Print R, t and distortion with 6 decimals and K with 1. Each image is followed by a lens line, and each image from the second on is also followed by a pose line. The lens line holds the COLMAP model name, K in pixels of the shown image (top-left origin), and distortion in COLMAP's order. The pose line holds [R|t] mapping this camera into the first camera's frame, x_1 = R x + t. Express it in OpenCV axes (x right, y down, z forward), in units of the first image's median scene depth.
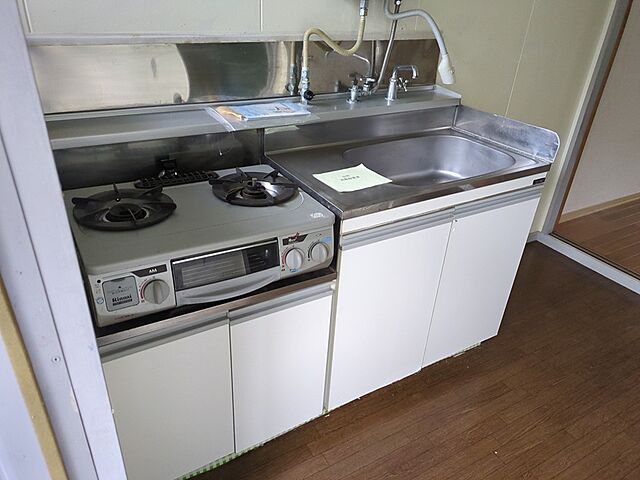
lens RADIAL K [[478.2, 0, 320.0], [0, 478.2, 240.0], [0, 0, 1]] dist [0.039552, -0.000678]
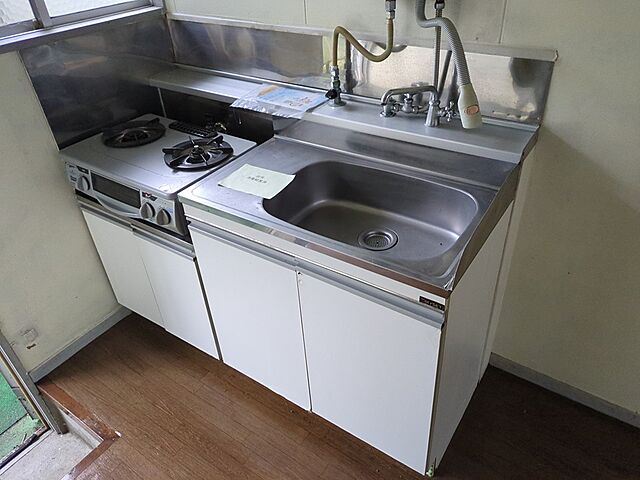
lens RADIAL K [[477.4, 0, 320.1], [0, 477.4, 221.7], [0, 0, 1]] dist [0.037802, -0.000273]
pose [[0.423292, 0.443975, -0.789753, 1.060844], [-0.374911, 0.879399, 0.293427, -0.439390], [0.824782, 0.171882, 0.538694, 0.631631]]
